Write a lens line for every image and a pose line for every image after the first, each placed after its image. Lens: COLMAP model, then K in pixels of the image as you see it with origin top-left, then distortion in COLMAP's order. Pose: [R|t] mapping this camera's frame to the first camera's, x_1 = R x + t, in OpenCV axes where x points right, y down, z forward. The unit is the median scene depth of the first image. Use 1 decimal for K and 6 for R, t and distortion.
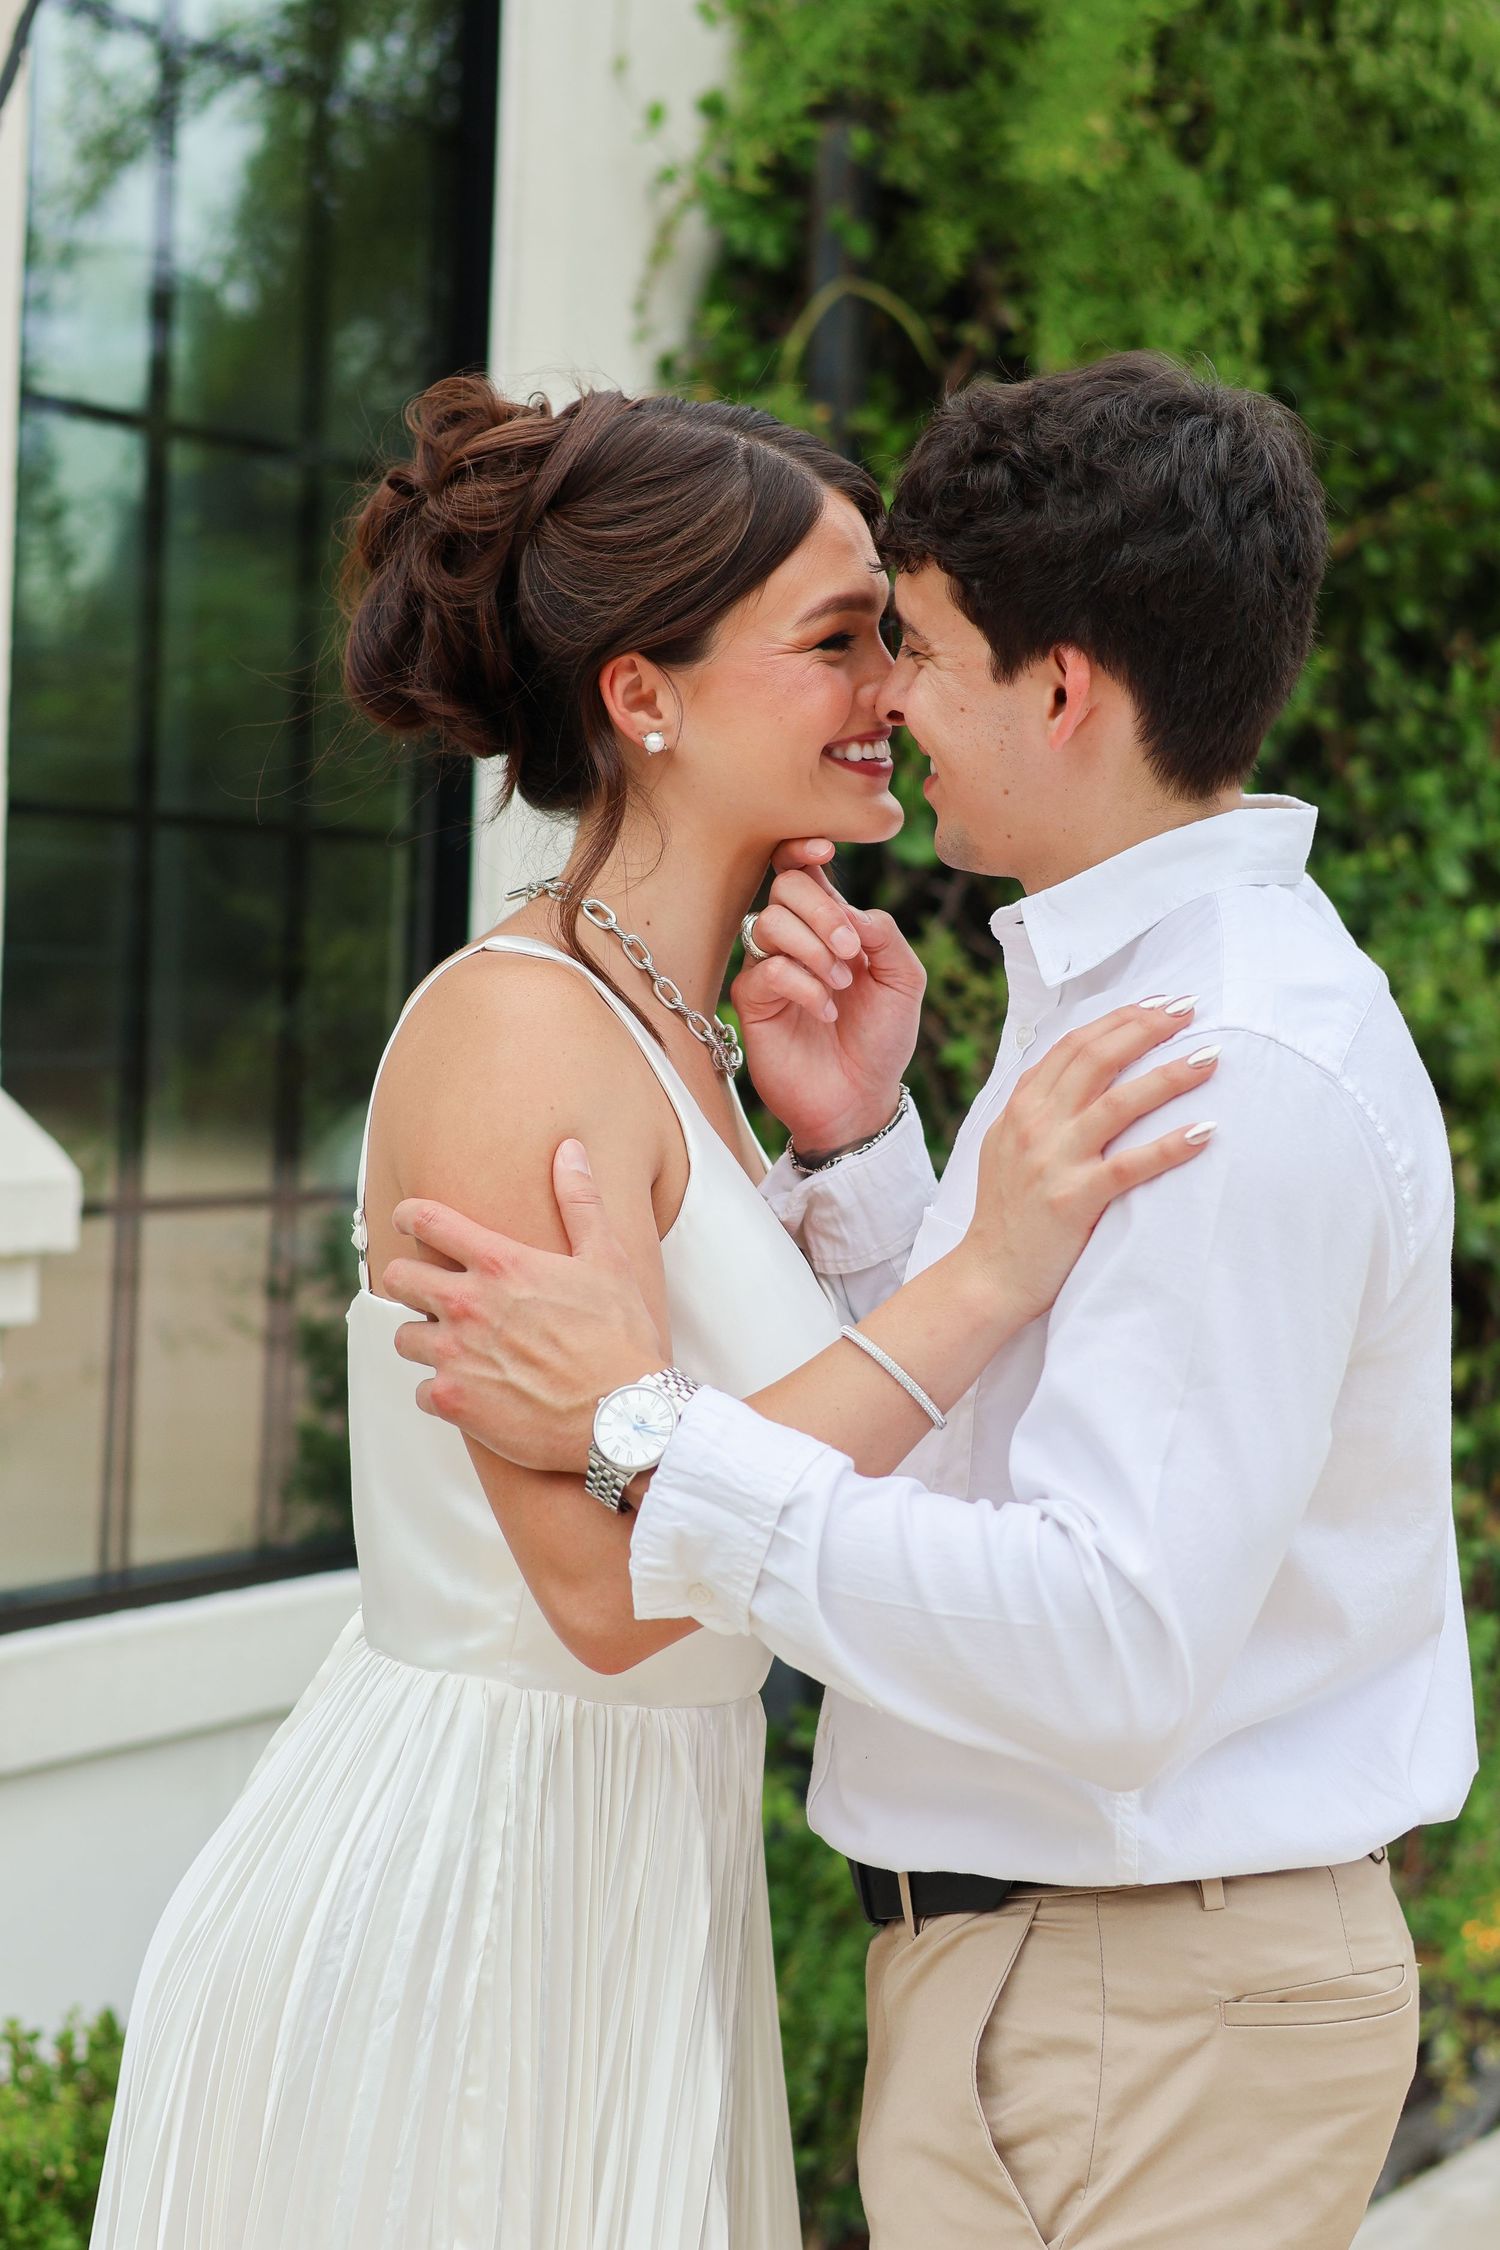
lens RADIAL K [[5217.9, 0, 747.6], [0, 5217.9, 1123.4], [0, 0, 1]] dist [-0.263343, 0.000000]
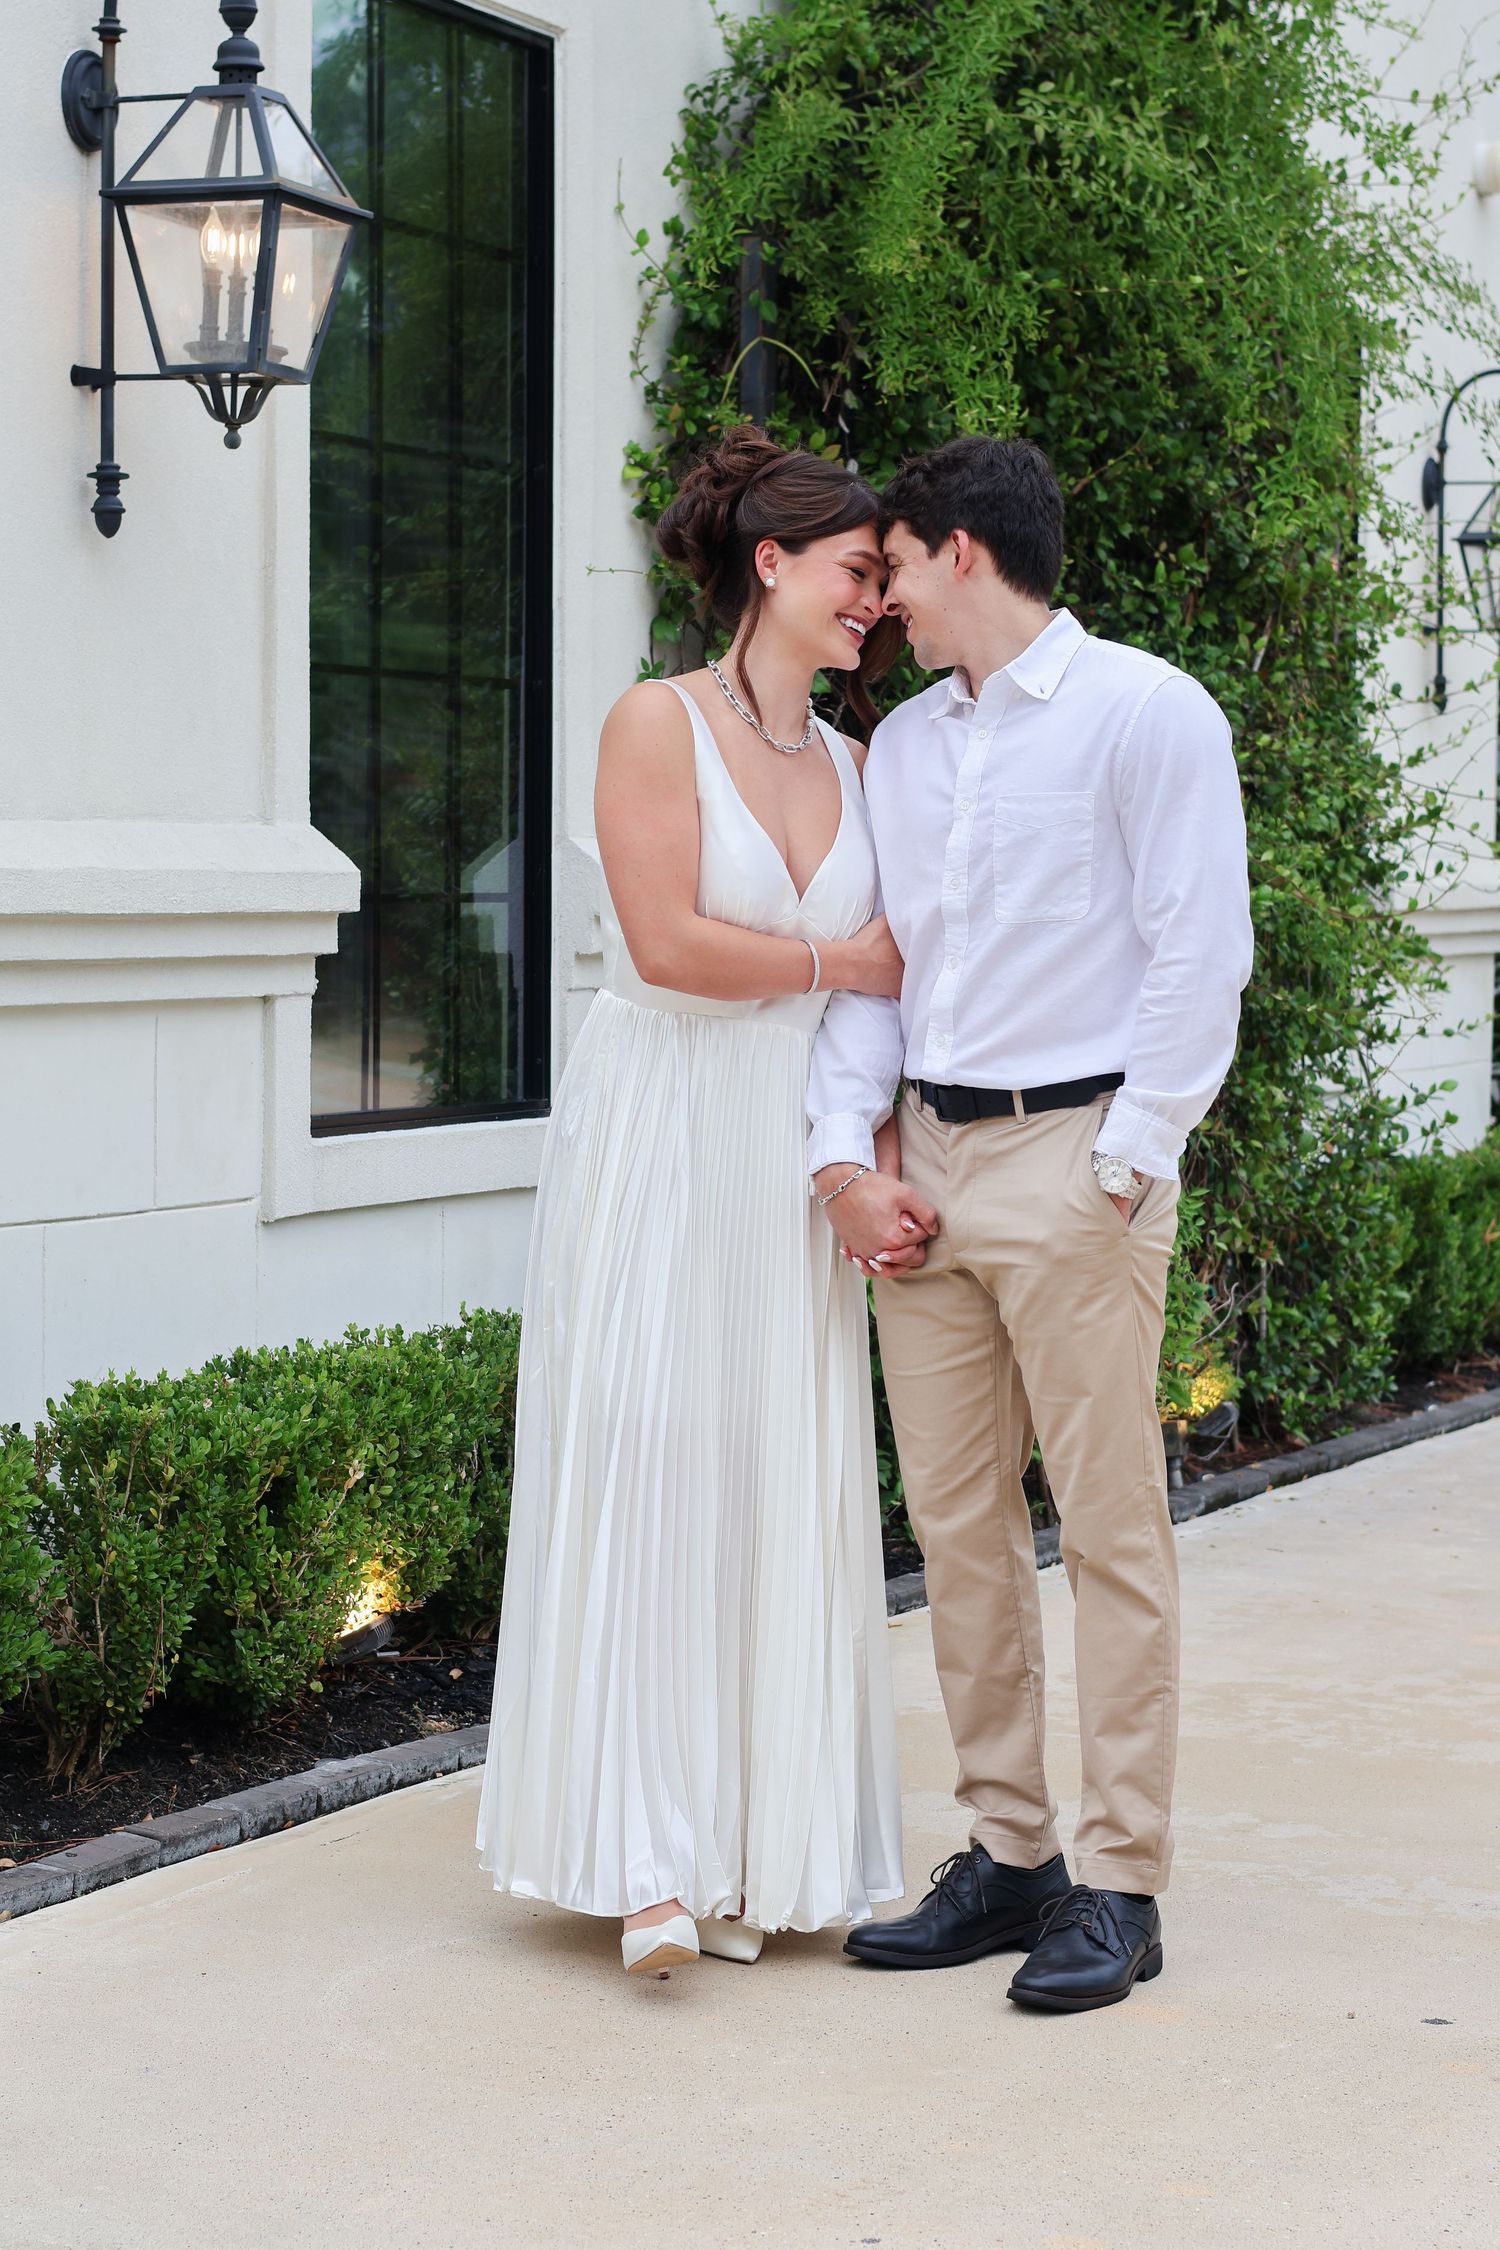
lens RADIAL K [[5217.9, 0, 751.8], [0, 5217.9, 1125.7], [0, 0, 1]] dist [-0.263343, 0.000000]
pose [[0.998983, -0.033868, 0.029753, -0.040511], [0.033469, 0.999344, 0.013801, 0.062190], [-0.030201, -0.012791, 0.999462, -0.627011]]
